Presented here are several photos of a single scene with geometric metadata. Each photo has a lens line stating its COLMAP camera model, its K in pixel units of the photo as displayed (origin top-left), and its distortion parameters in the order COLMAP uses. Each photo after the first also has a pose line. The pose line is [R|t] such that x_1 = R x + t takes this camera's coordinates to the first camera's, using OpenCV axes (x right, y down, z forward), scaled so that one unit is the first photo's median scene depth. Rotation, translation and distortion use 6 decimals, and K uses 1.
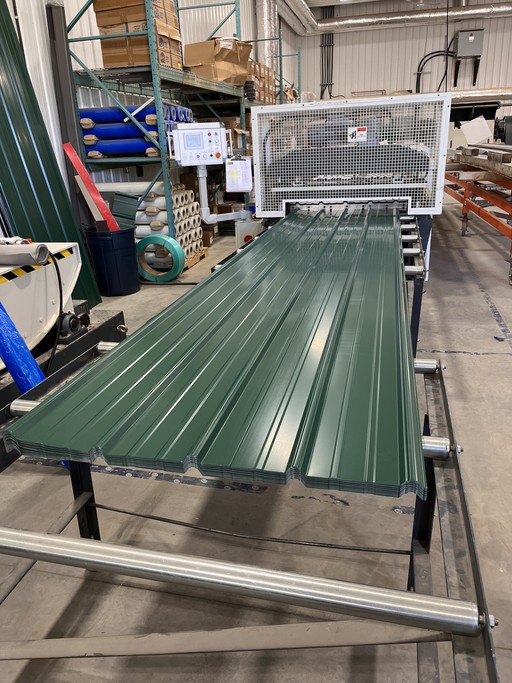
lens RADIAL K [[505.8, 0, 261.6], [0, 505.8, 348.0], [0, 0, 1]] dist [-0.002442, -0.031011]
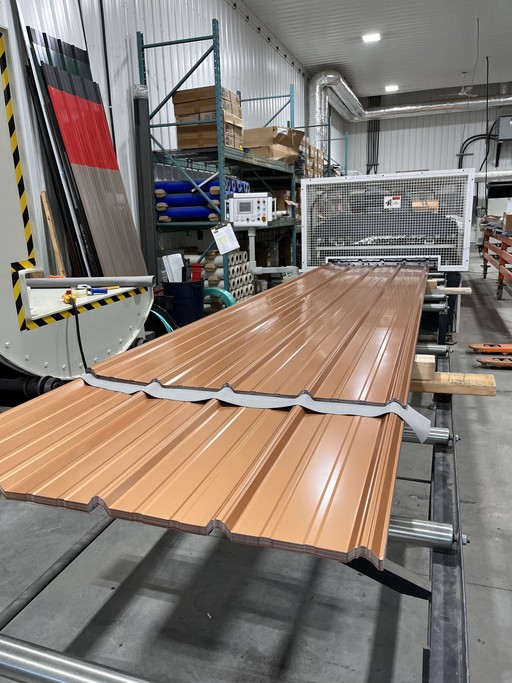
lens RADIAL K [[505.8, 0, 262.1], [0, 505.8, 341.0], [0, 0, 1]] dist [-0.002442, -0.031011]
pose [[0.995719, 0.032094, -0.086687, 0.002398], [-0.044422, 0.988542, -0.144265, 0.053443], [0.081063, 0.147498, 0.985735, -0.089001]]
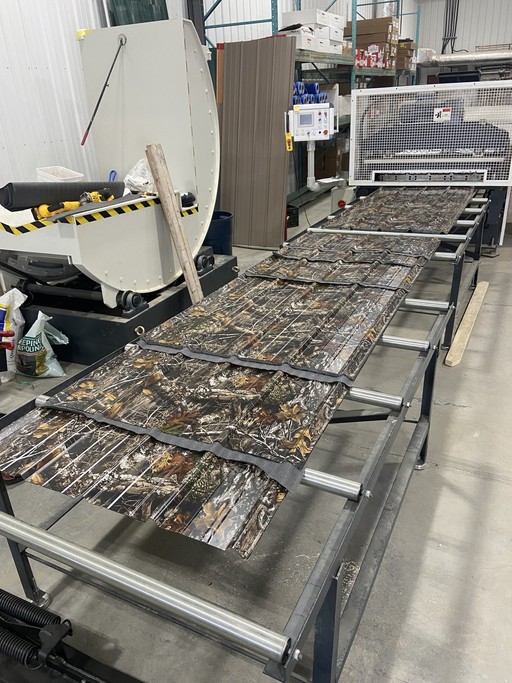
lens RADIAL K [[505.1, 0, 253.0], [0, 505.1, 342.6], [0, 0, 1]] dist [0.015529, 0.001820]
pose [[0.975632, 0.085587, -0.202031, 0.034416], [-0.072292, 0.994759, 0.072305, 0.034108], [0.207161, -0.055938, 0.976706, -0.194554]]
